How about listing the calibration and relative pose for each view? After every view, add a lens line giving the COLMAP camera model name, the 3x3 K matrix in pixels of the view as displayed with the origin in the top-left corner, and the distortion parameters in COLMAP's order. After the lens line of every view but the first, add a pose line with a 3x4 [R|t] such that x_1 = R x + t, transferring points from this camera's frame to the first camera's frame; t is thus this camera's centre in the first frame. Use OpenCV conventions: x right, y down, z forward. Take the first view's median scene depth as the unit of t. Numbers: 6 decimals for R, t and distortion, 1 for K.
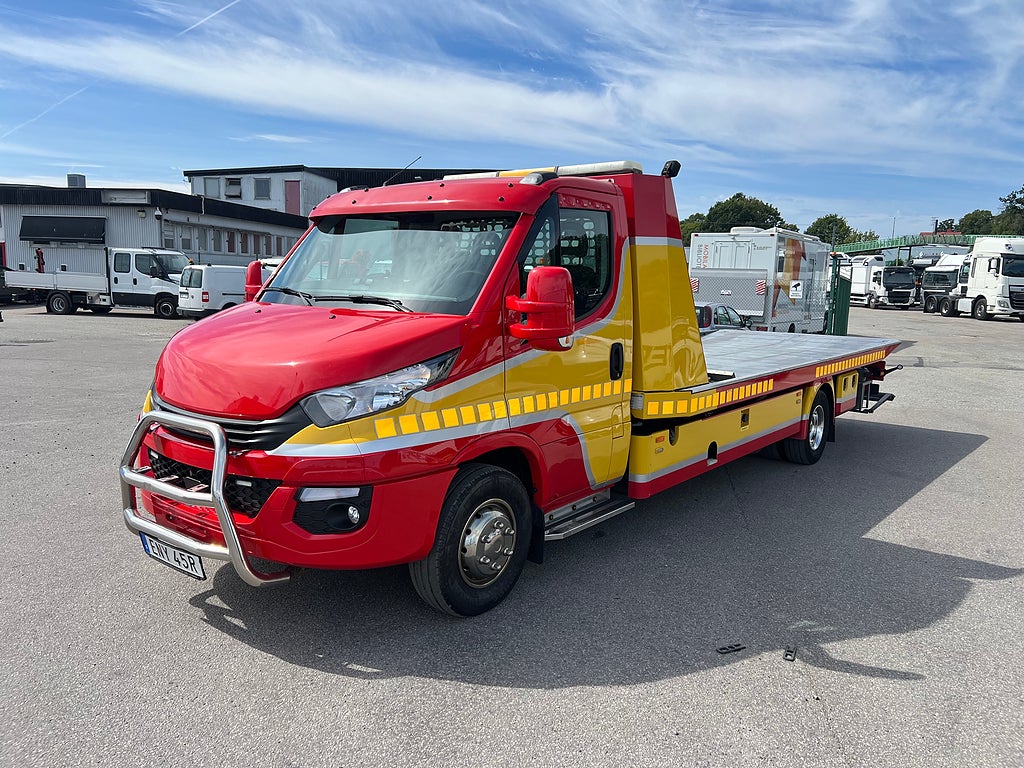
lens RADIAL K [[775.9, 0, 513.7], [0, 775.9, 371.5], [0, 0, 1]] dist [0.039976, -0.044260]
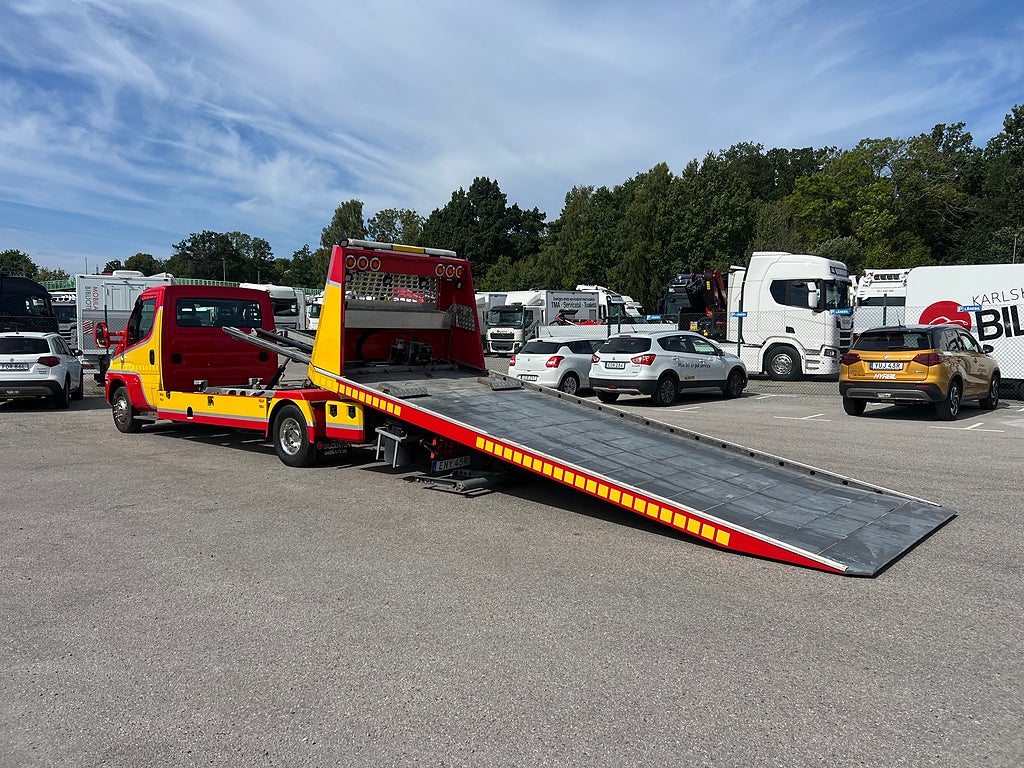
lens RADIAL K [[769.8, 0, 510.3], [0, 769.8, 384.6], [0, 0, 1]] dist [0.059722, -0.075922]
pose [[0.557832, -0.083030, 0.825790, -1.373173], [0.109953, 0.993606, 0.025628, -0.023580], [-0.822638, 0.076502, 0.563395, 0.039164]]
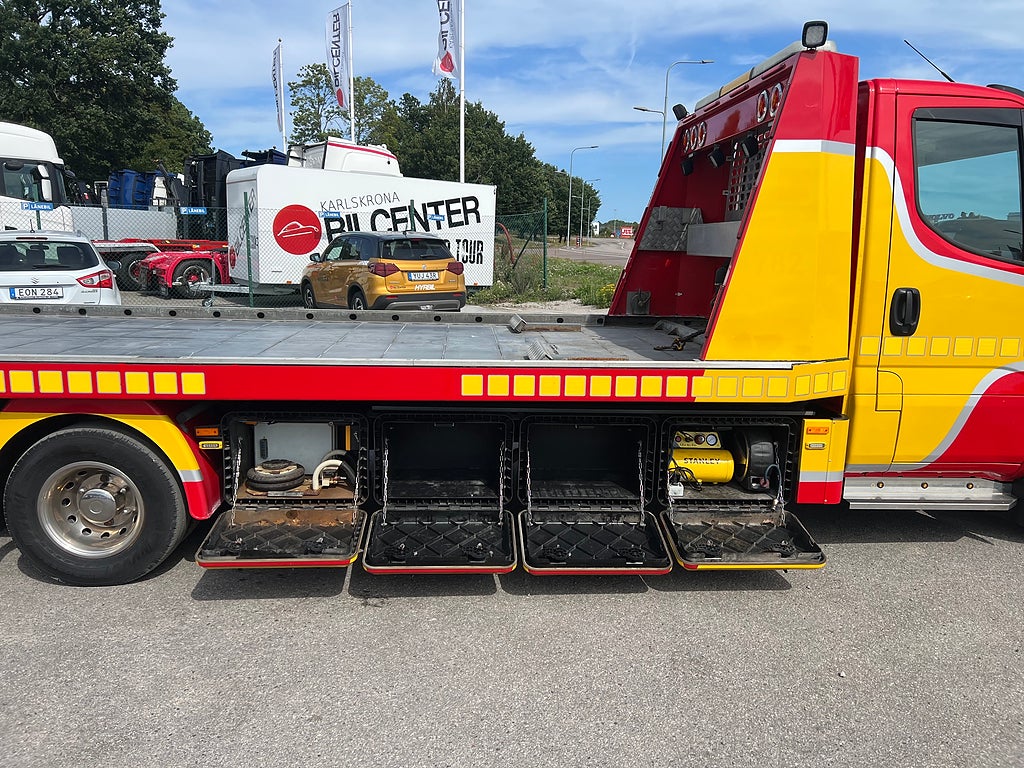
lens RADIAL K [[769.8, 0, 522.1], [0, 769.8, 392.3], [0, 0, 1]] dist [0.046140, -0.055213]
pose [[-0.676661, -0.172216, 0.715871, -0.488292], [0.054514, 0.957875, 0.281964, -0.205093], [-0.734274, 0.229819, -0.638769, 1.953750]]
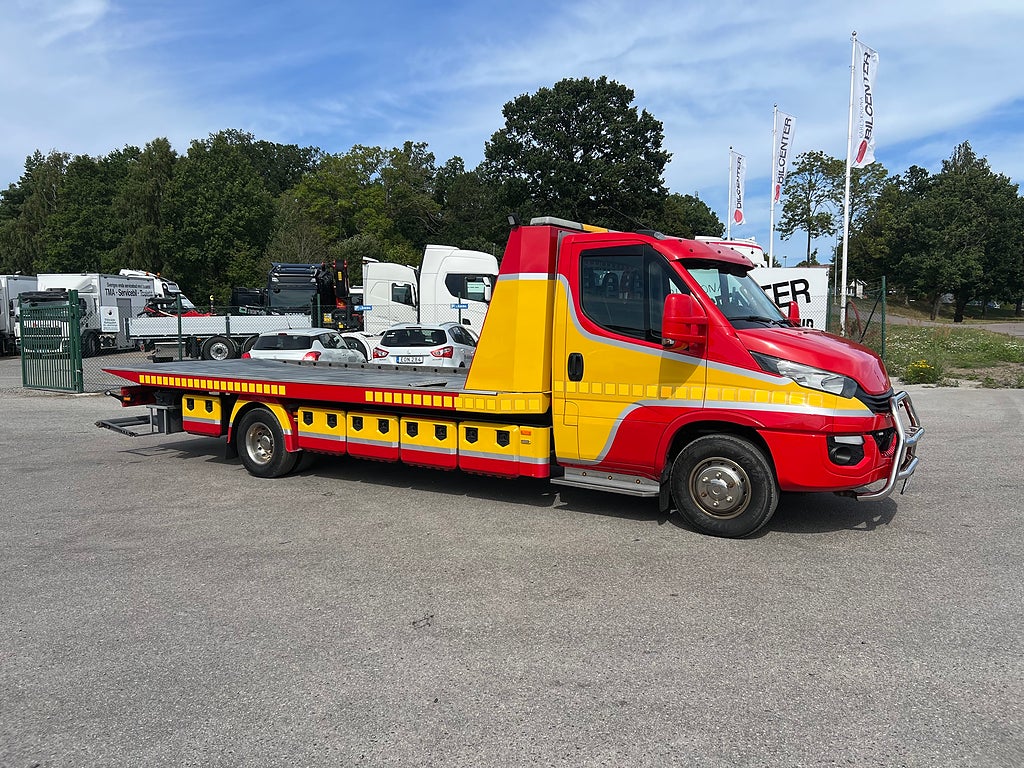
lens RADIAL K [[763.5, 0, 522.4], [0, 763.5, 386.1], [0, 0, 1]] dist [0.059296, -0.068868]
pose [[-0.101014, -0.106877, 0.989128, -1.400416], [0.119905, 0.985658, 0.118747, -0.175934], [-0.987633, 0.130597, -0.086750, 1.394396]]
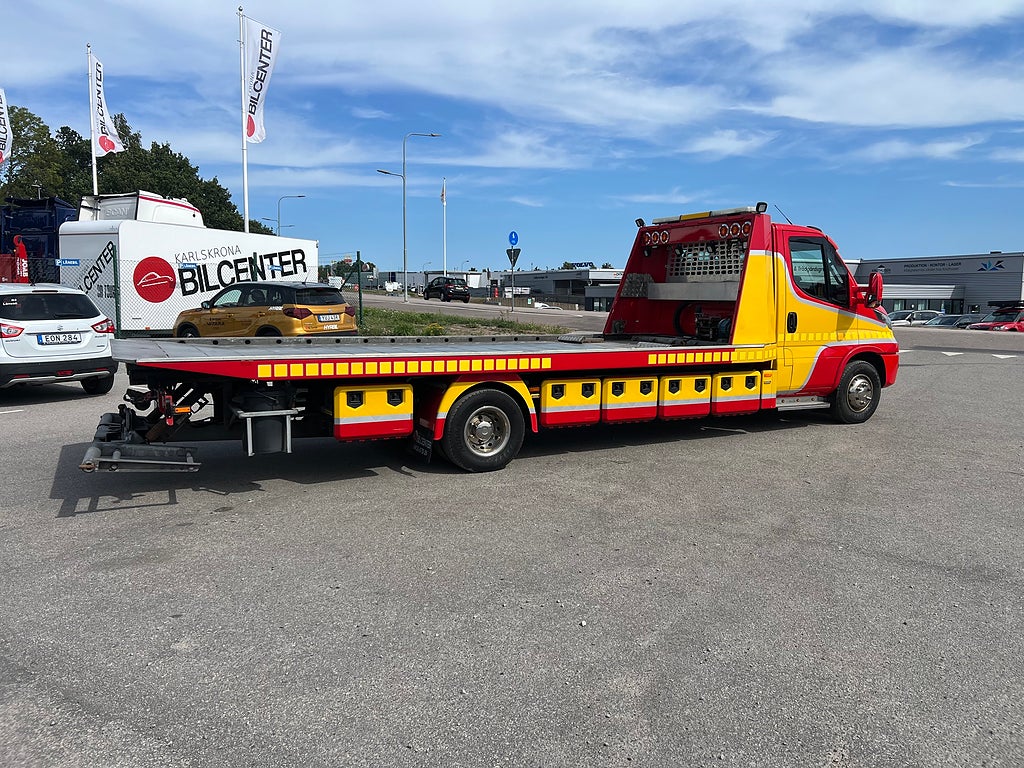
lens RADIAL K [[768.1, 0, 517.6], [0, 768.1, 379.1], [0, 0, 1]] dist [0.051913, -0.053707]
pose [[-0.914003, -0.076440, 0.398442, -0.328636], [0.017881, 0.973546, 0.227790, -0.326226], [-0.405314, 0.215326, -0.888457, 2.974456]]
